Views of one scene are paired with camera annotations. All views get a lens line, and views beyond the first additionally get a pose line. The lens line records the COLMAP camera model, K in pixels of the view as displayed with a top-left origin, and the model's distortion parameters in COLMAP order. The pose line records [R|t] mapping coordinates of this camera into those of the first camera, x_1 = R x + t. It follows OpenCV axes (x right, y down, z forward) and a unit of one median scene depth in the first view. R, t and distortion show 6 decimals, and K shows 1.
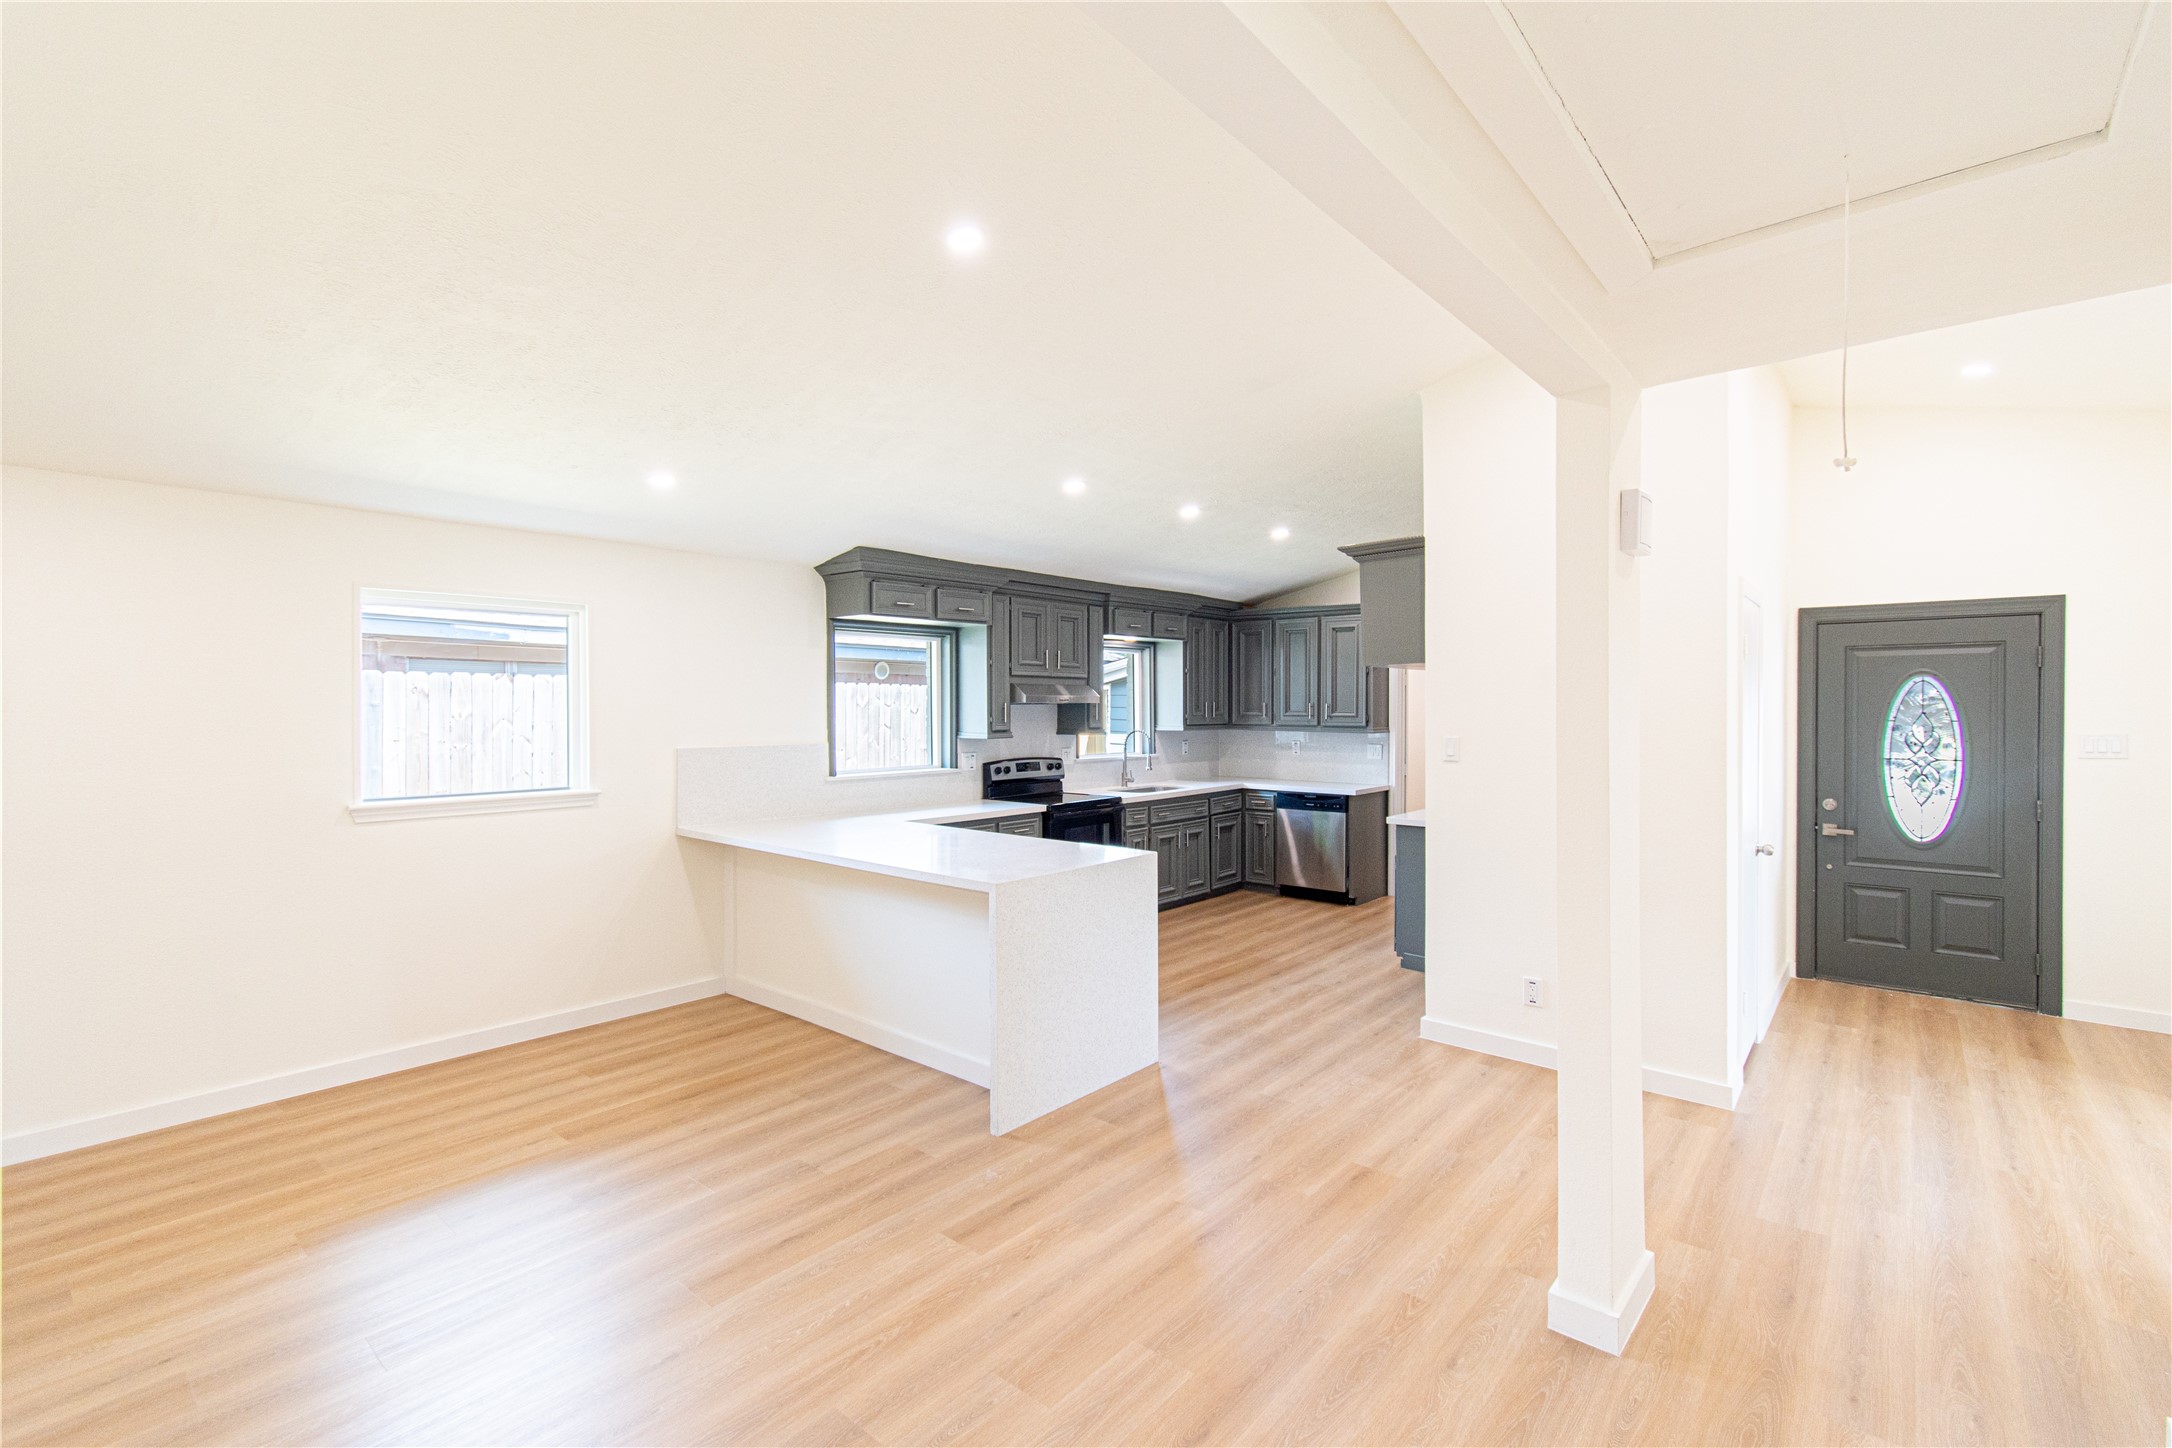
lens RADIAL K [[955.9, 0, 1084.4], [0, 955.9, 719.9], [0, 0, 1]] dist [0.006949, -0.001734]
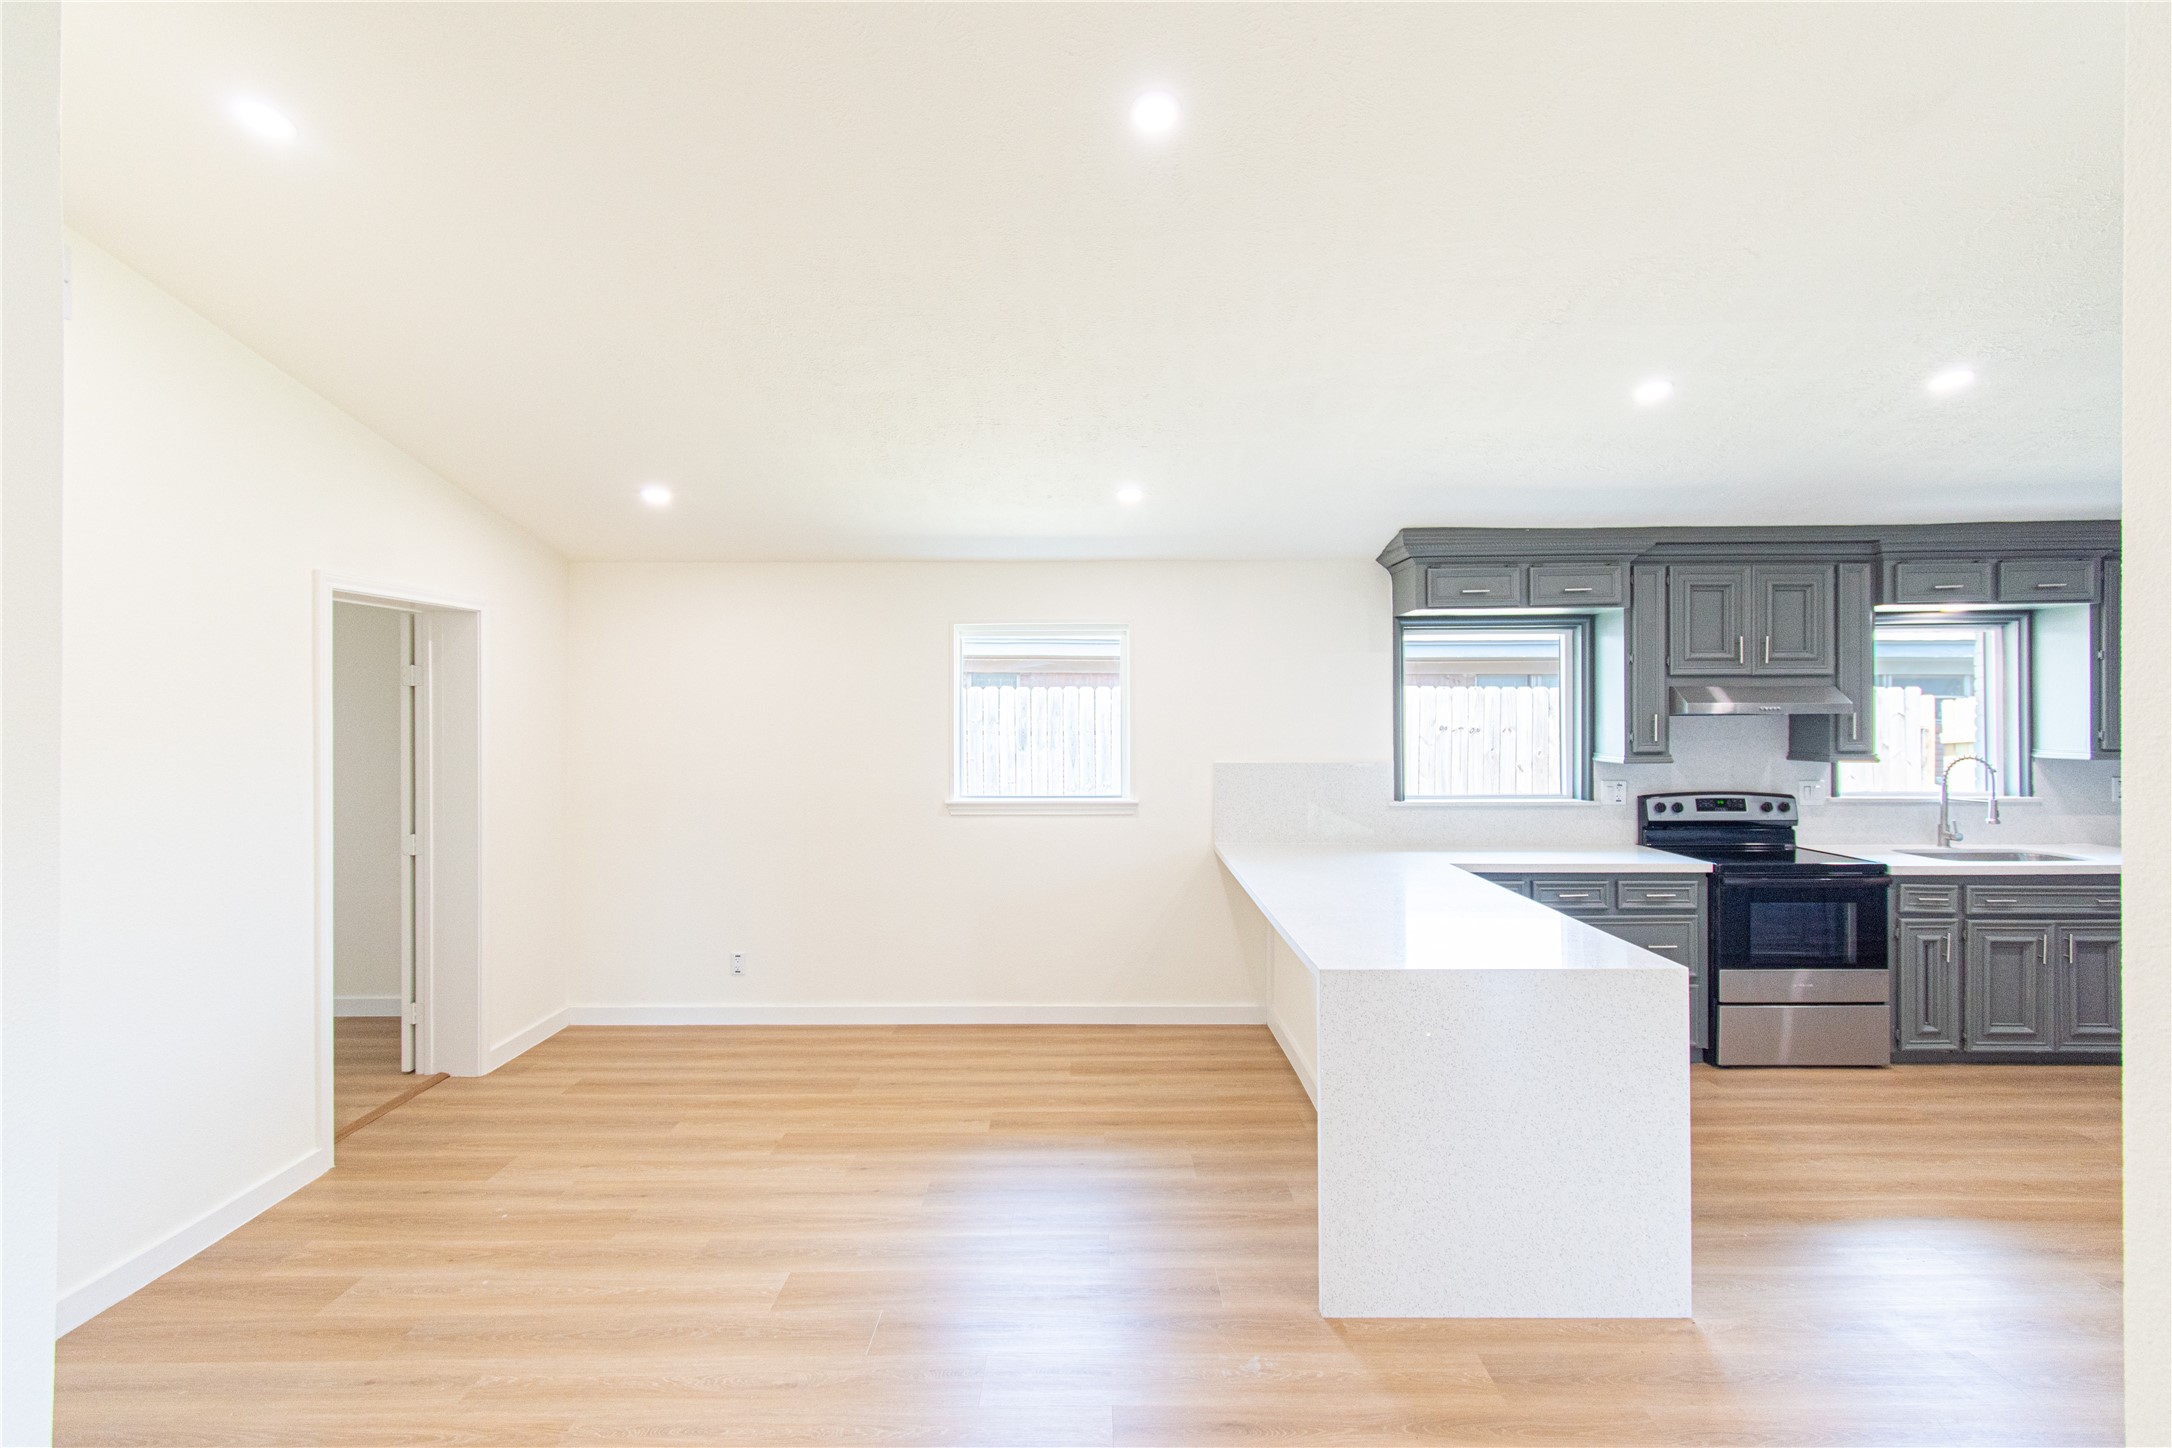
lens RADIAL K [[955.9, 0, 1086.3], [0, 955.9, 716.2], [0, 0, 1]] dist [0.006949, -0.001734]
pose [[0.652421, -0.001547, -0.757855, 0.204189], [-0.007518, 0.999936, -0.008513, -0.007398], [0.757819, 0.011251, 0.652368, 0.228870]]
